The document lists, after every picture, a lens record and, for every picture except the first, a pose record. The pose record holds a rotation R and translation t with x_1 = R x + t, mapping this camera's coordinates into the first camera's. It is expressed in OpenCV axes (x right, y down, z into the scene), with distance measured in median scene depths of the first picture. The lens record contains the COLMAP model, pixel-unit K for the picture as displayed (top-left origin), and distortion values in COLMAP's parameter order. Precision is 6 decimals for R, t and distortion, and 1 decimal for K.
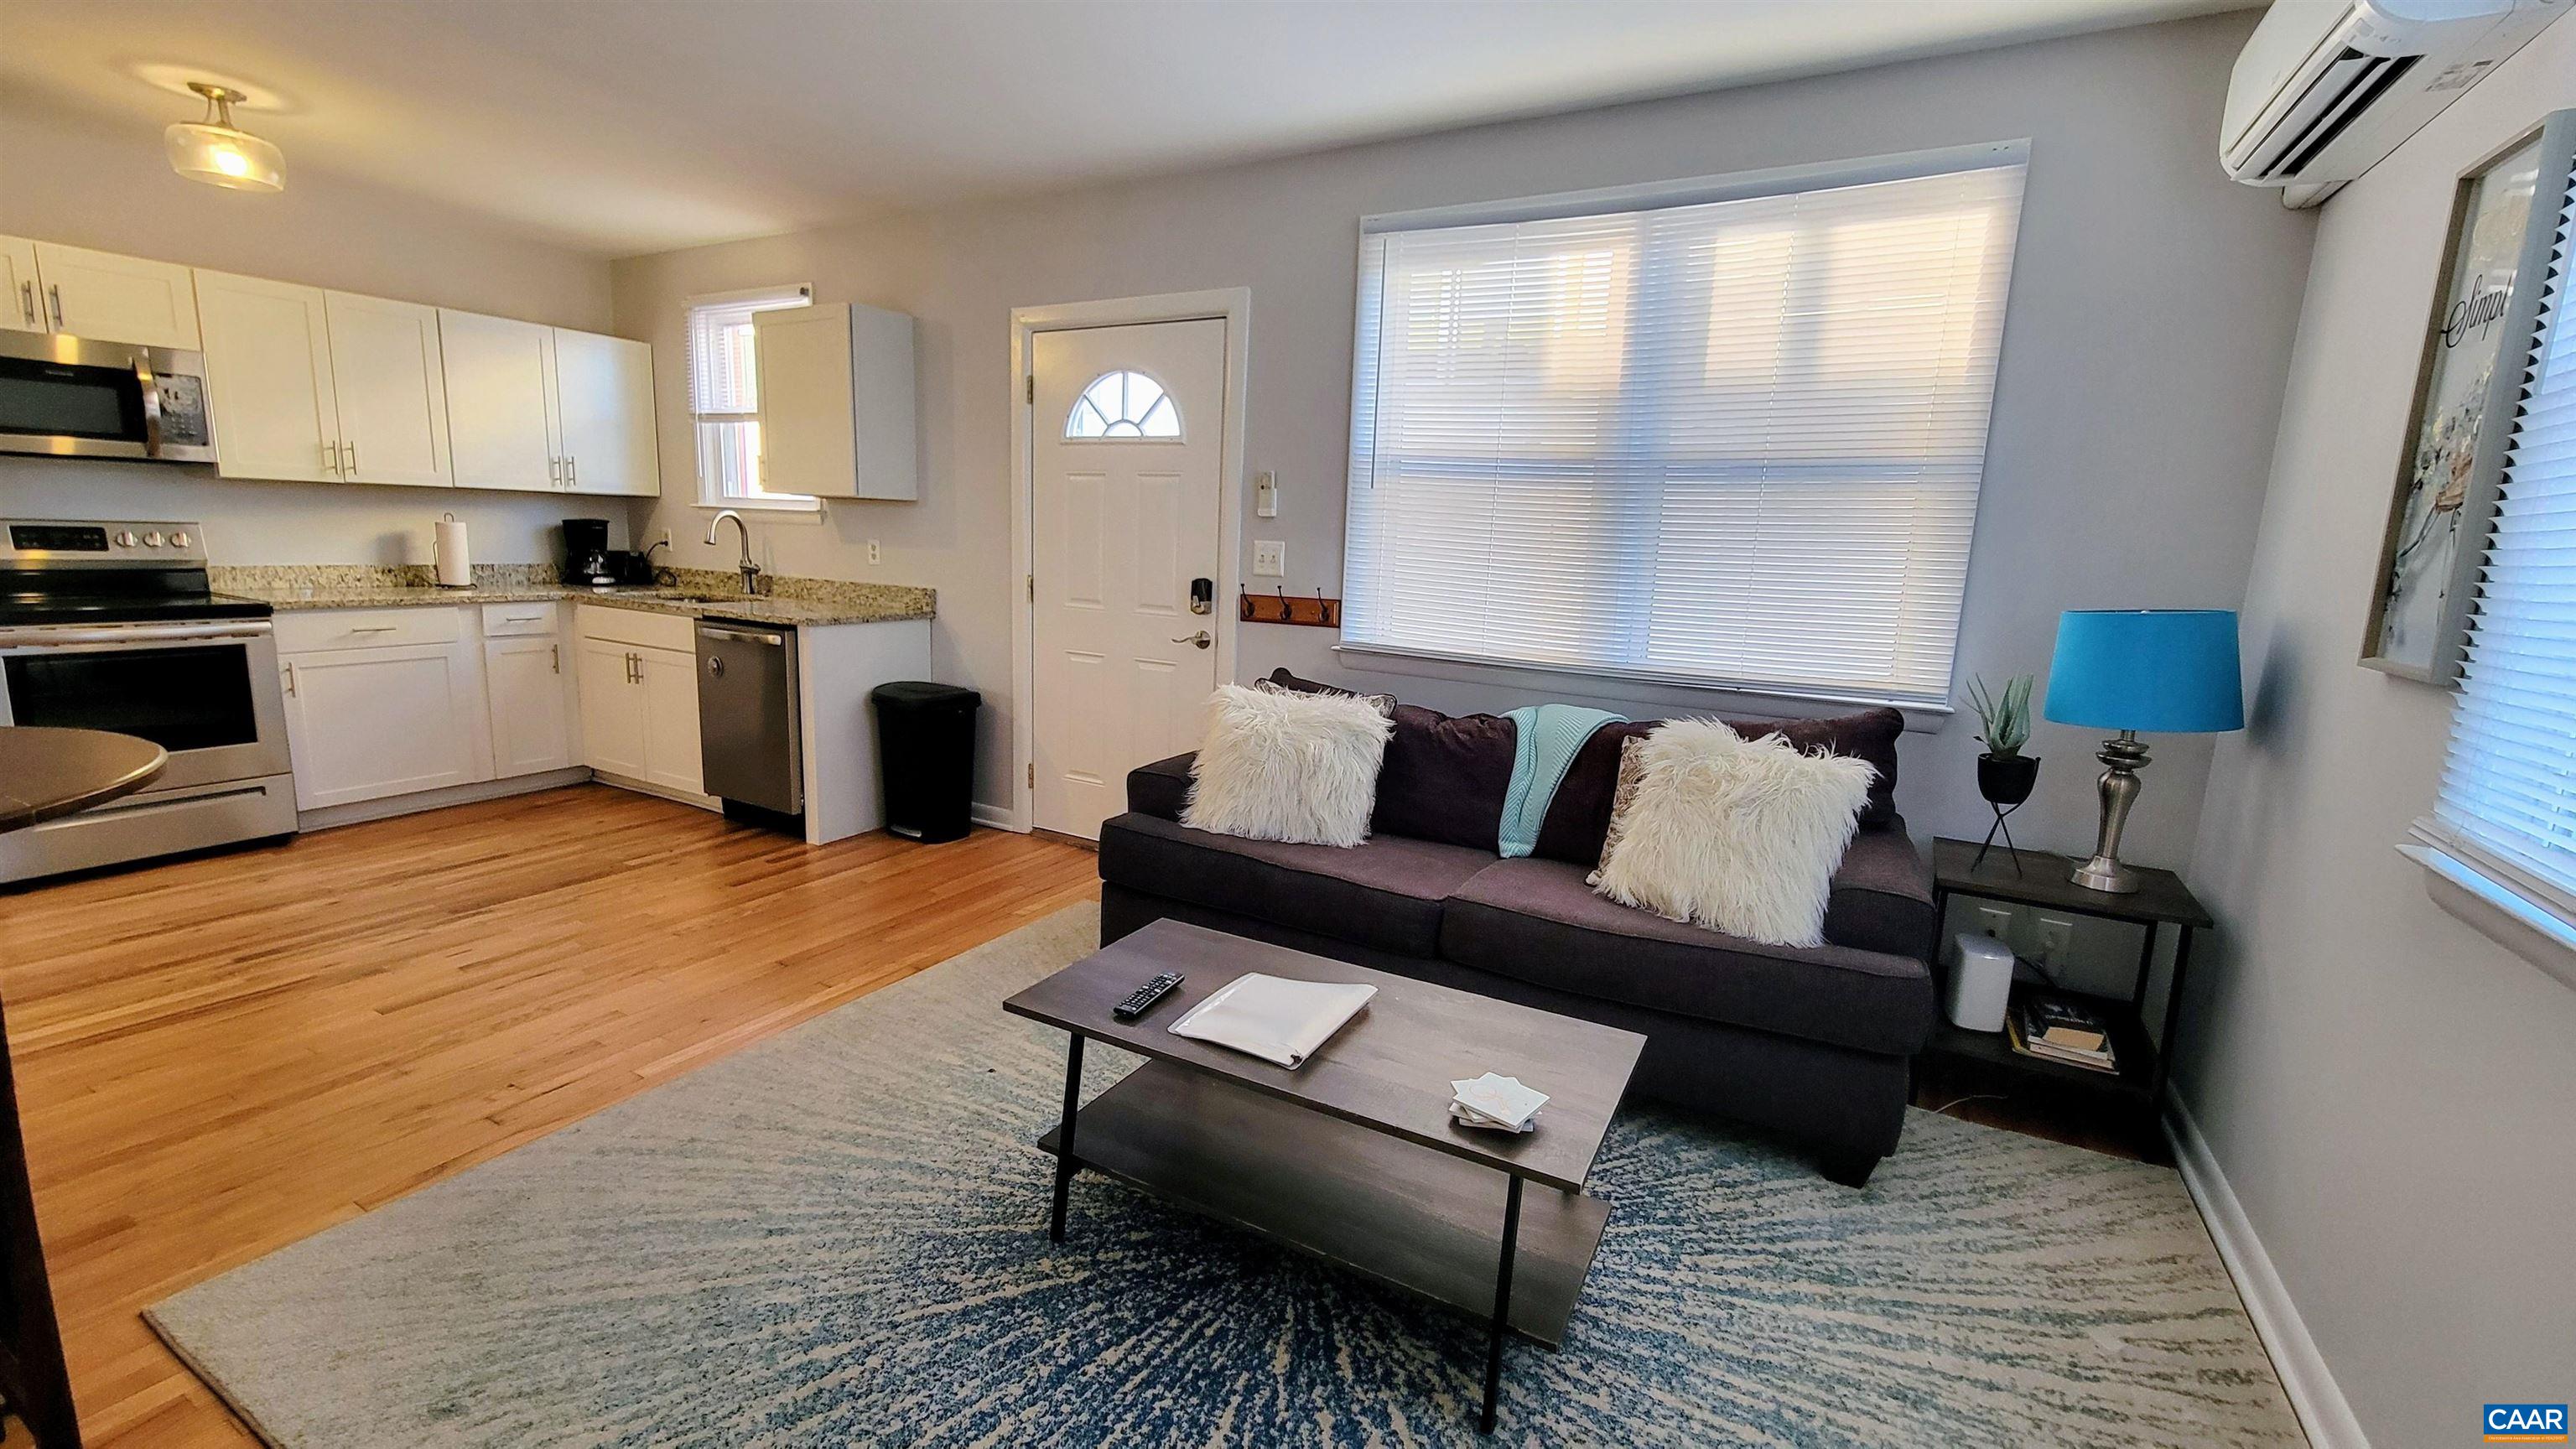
lens RADIAL K [[1053.6, 0, 1293.1], [0, 1053.6, 715.0], [0, 0, 1]] dist [-0.000361, 0.000724]
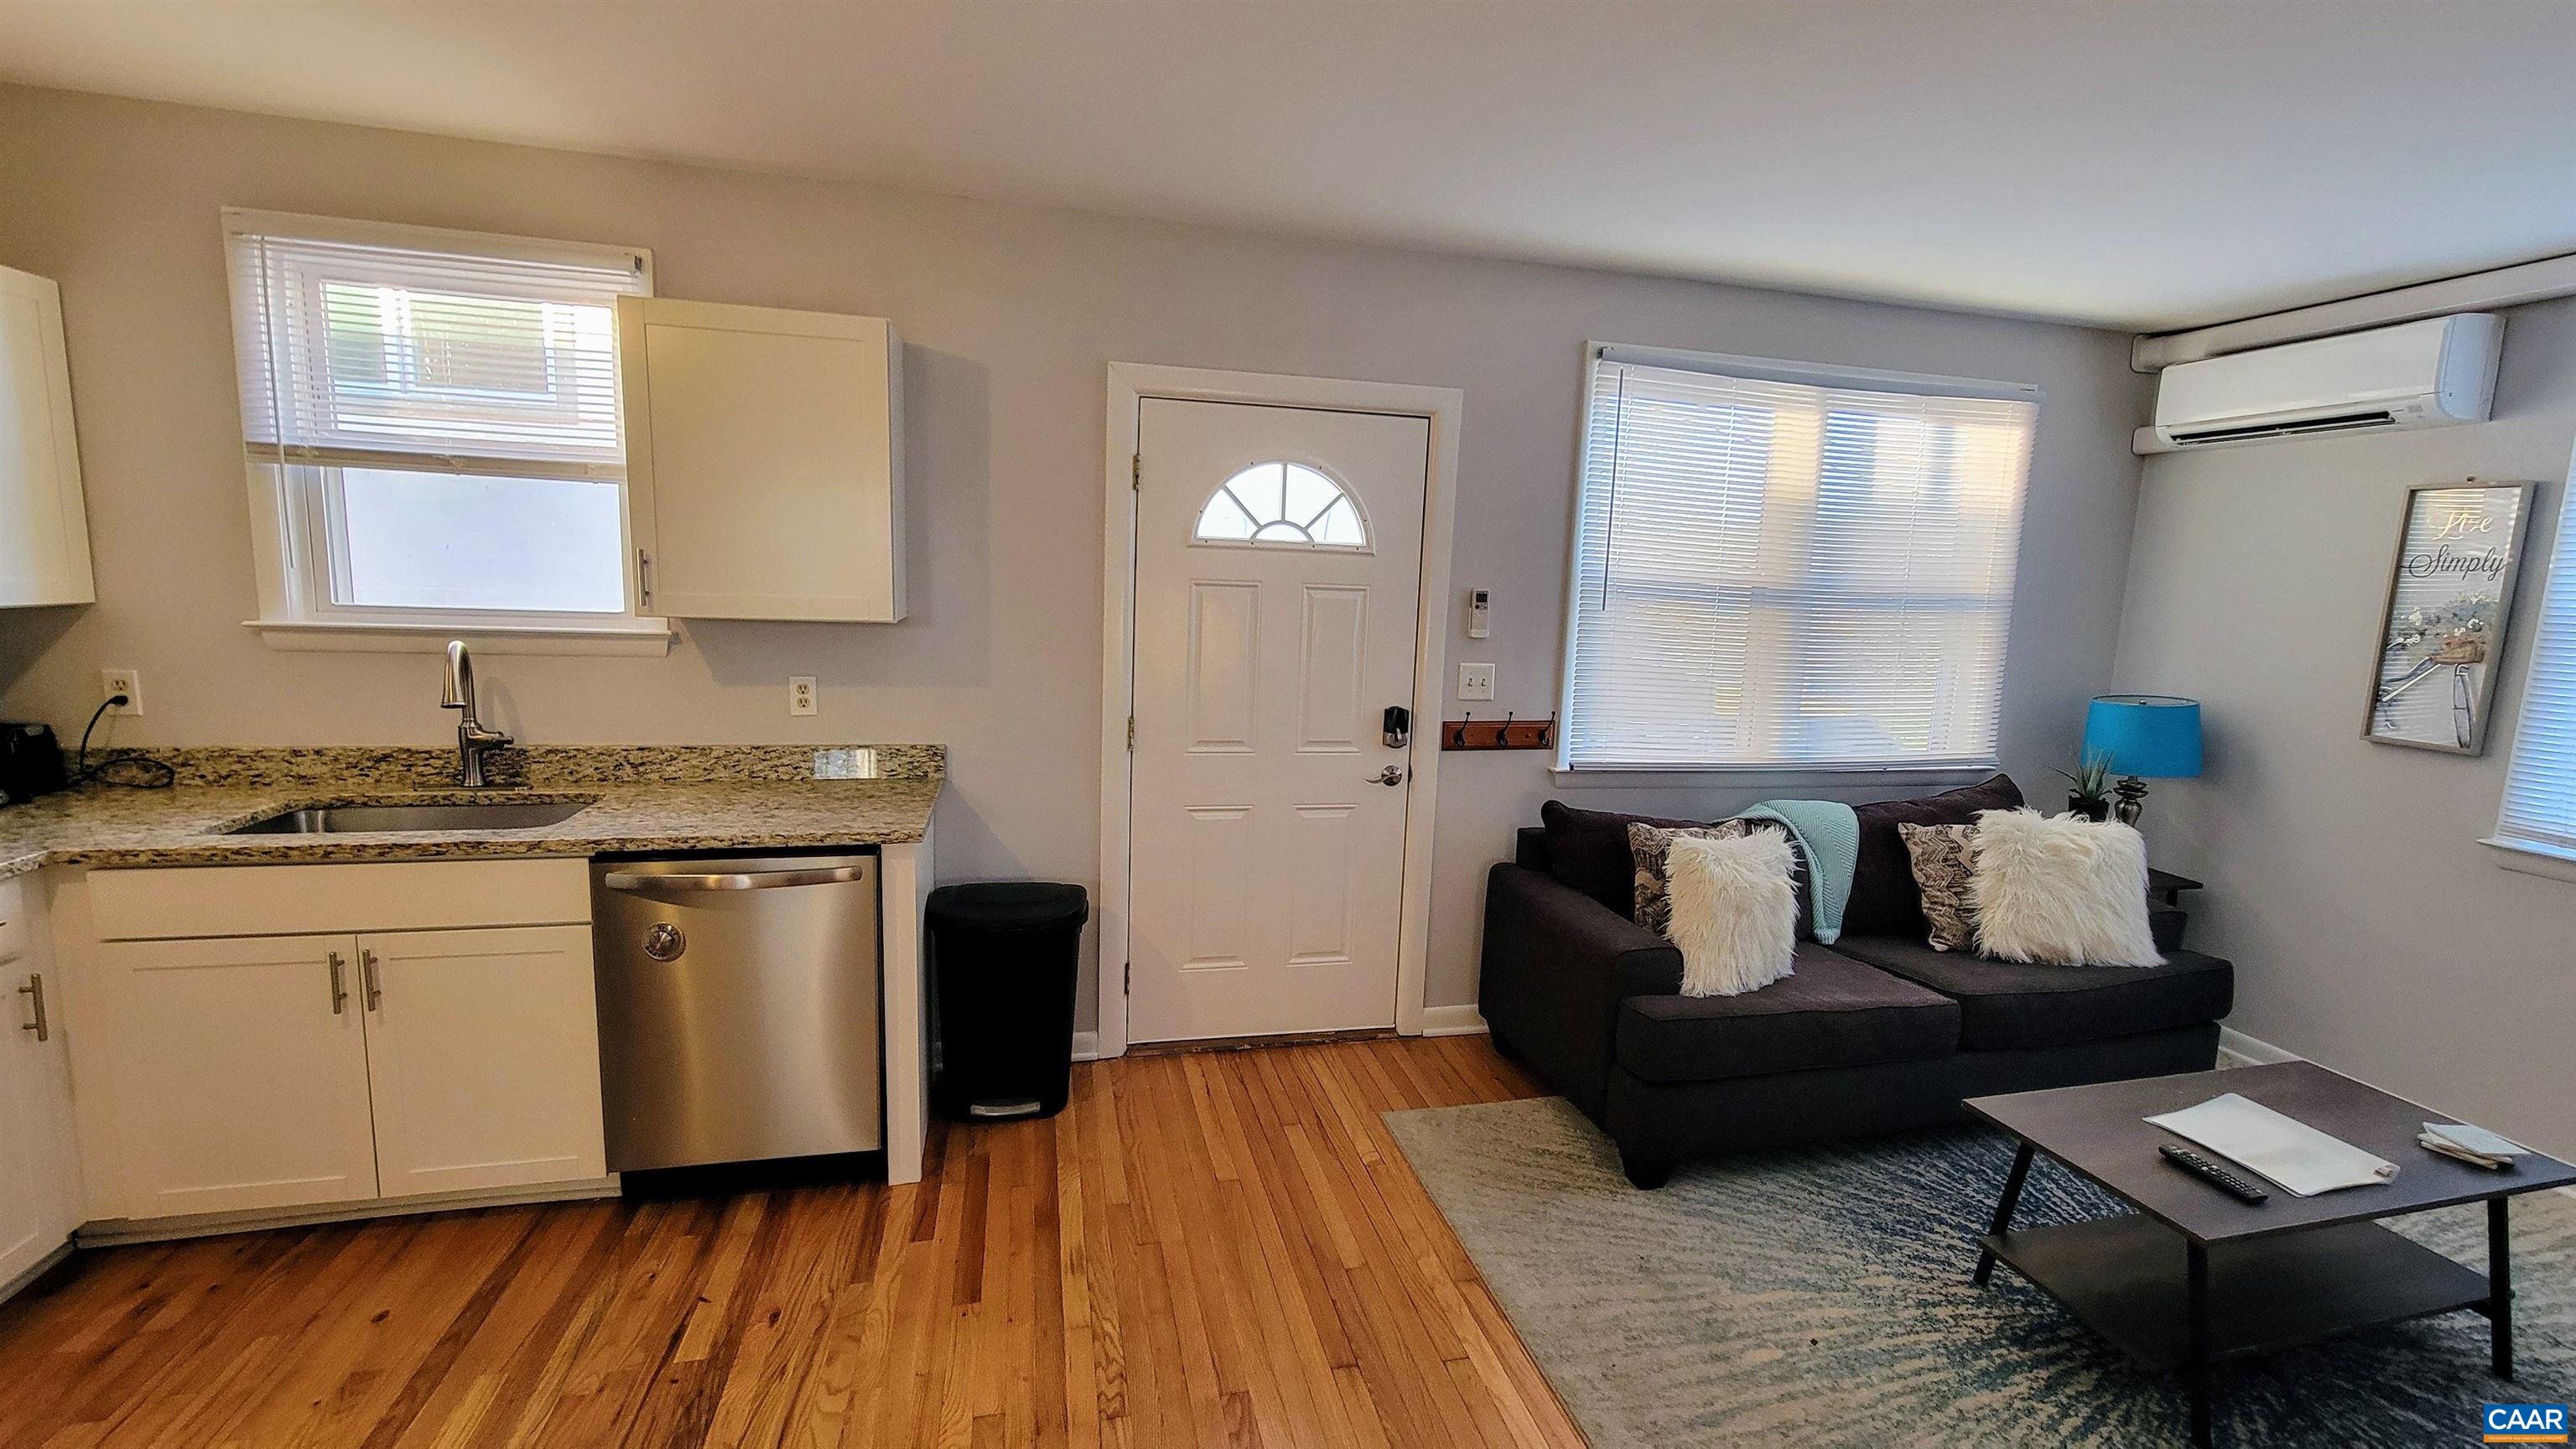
lens RADIAL K [[1053.6, 0, 1297.5], [0, 1053.6, 715.1], [0, 0, 1]] dist [-0.000361, 0.000724]
pose [[0.735047, -0.103369, 0.670090, -0.718669], [0.106716, 0.993630, 0.036217, -0.159999], [-0.669565, 0.044888, 0.741396, 0.395355]]
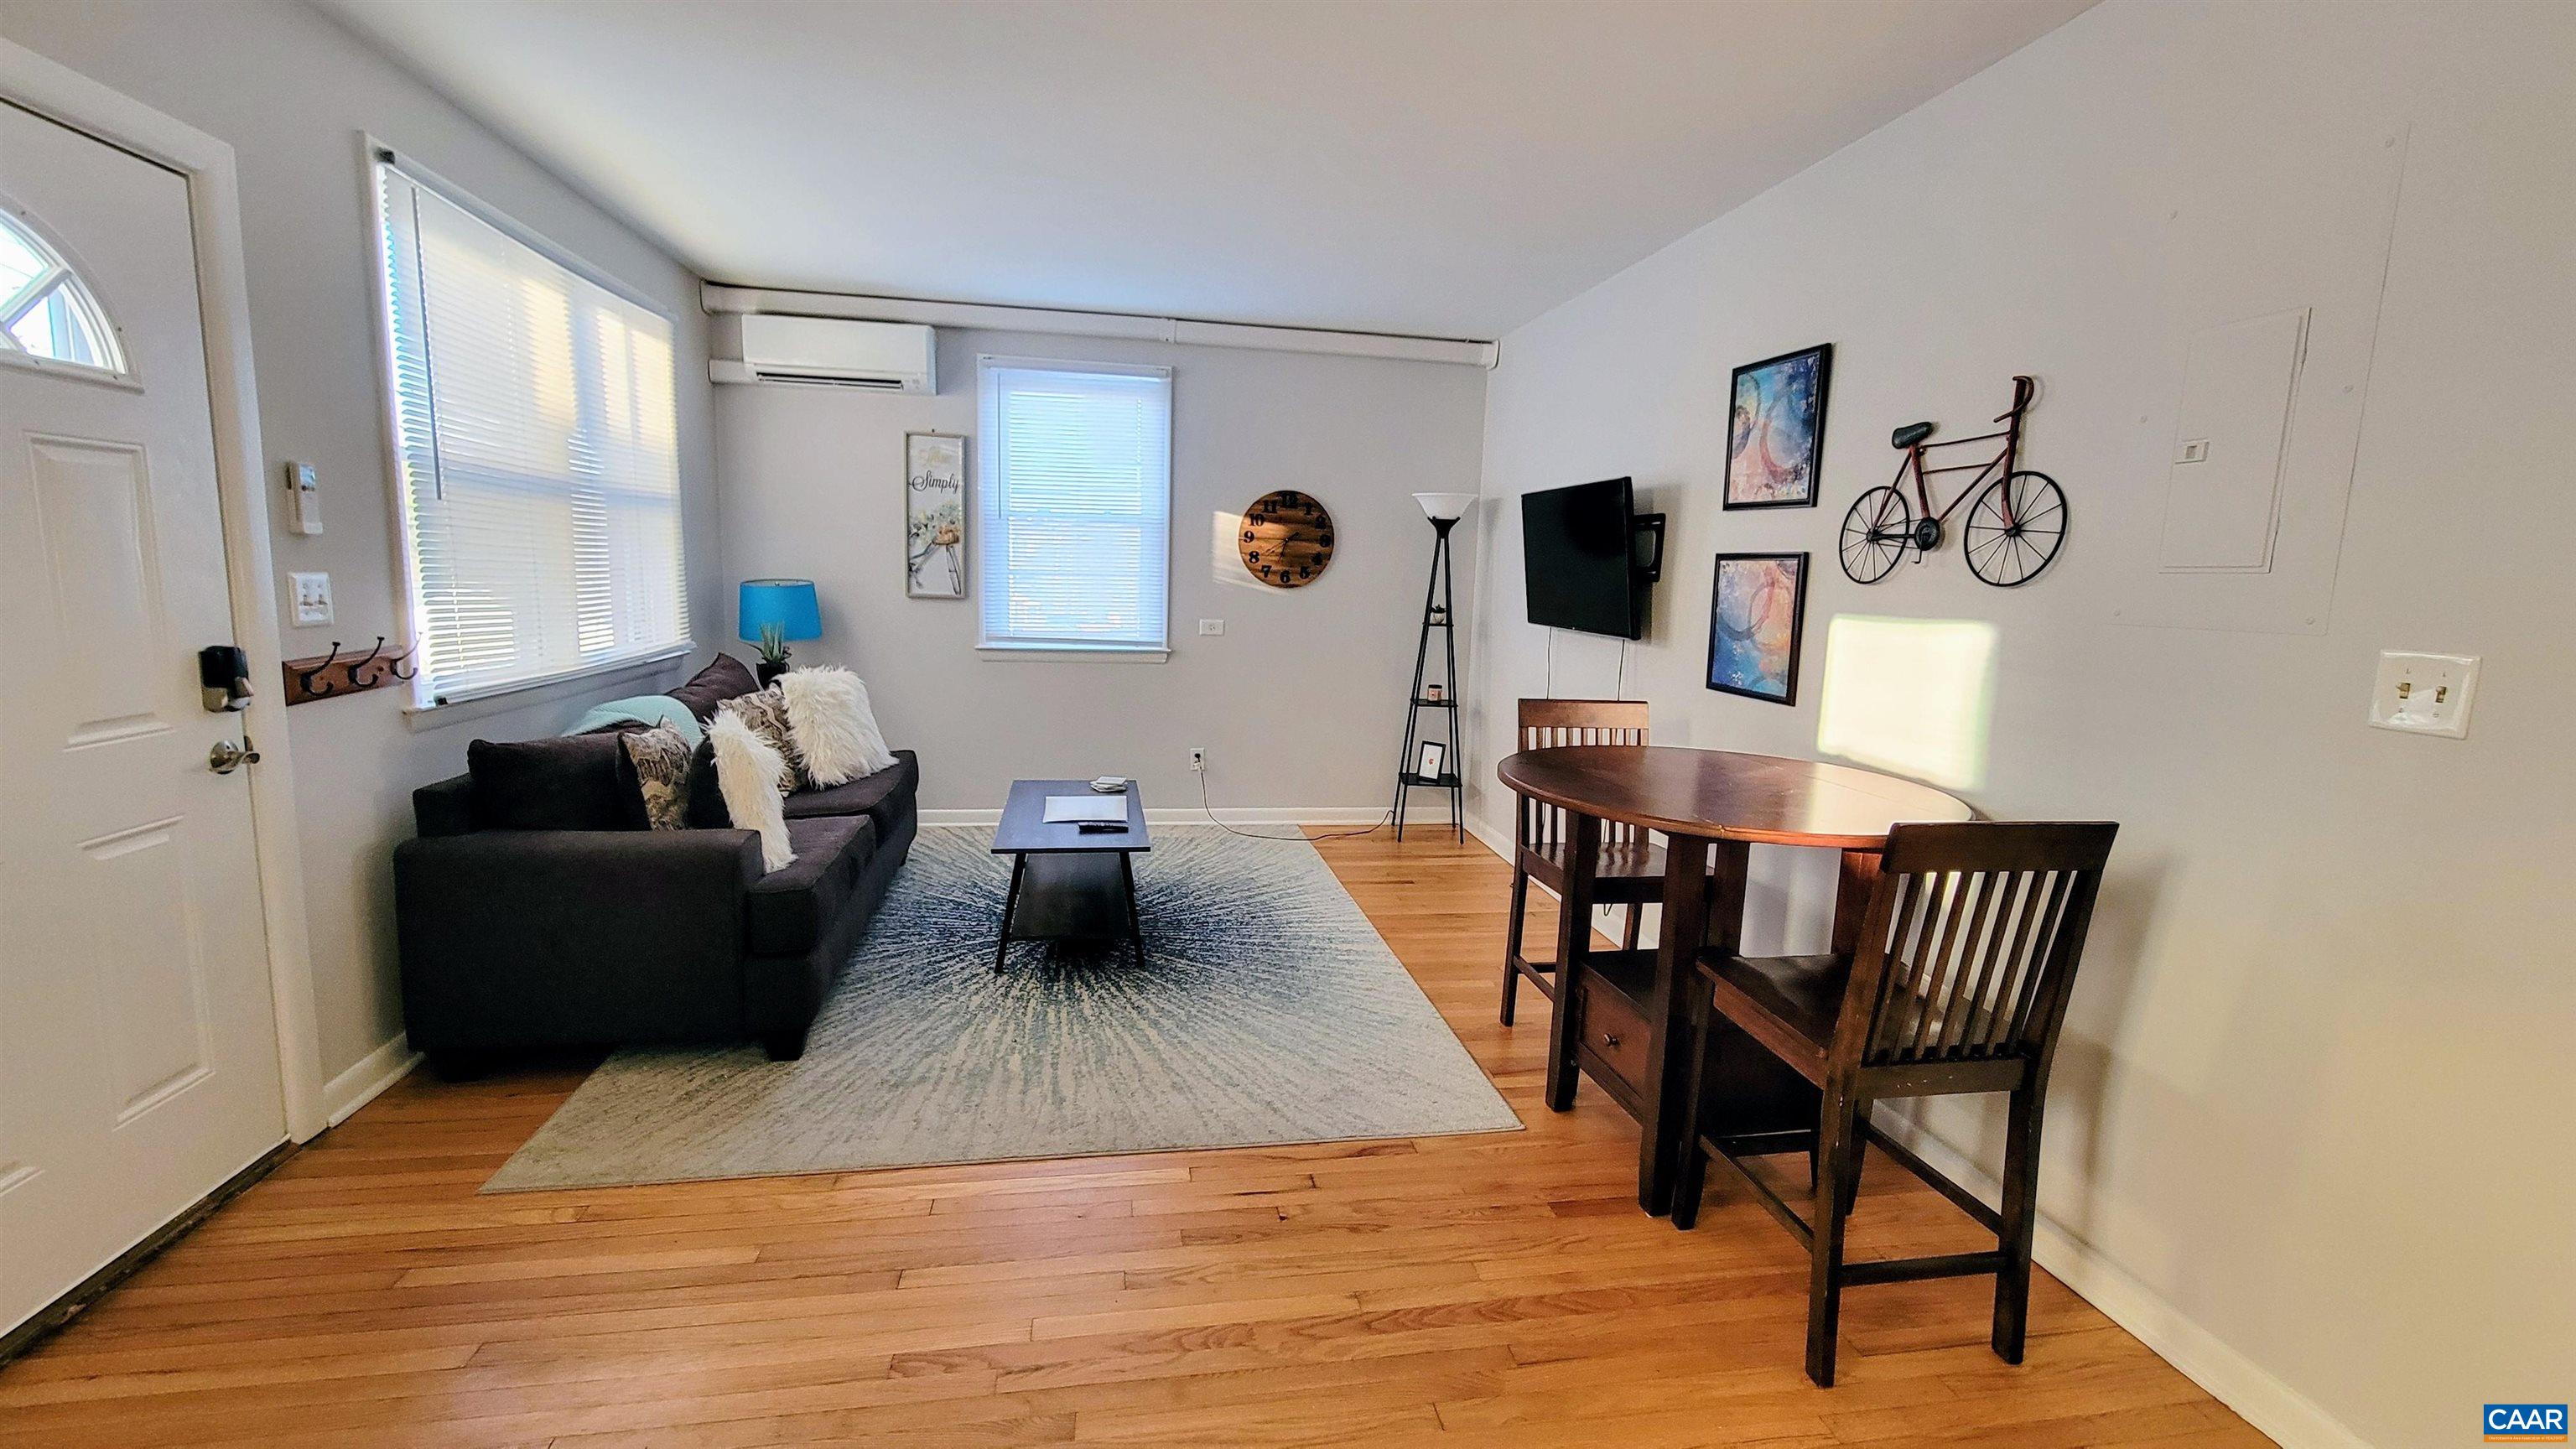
lens RADIAL K [[1053.6, 0, 1283.1], [0, 1053.6, 714.9], [0, 0, 1]] dist [-0.000361, 0.000724]
pose [[-0.621926, -0.169485, 0.764515, -0.838864], [0.075750, 0.958697, 0.274155, -0.199768], [-0.779404, 0.228416, -0.583400, 0.875746]]
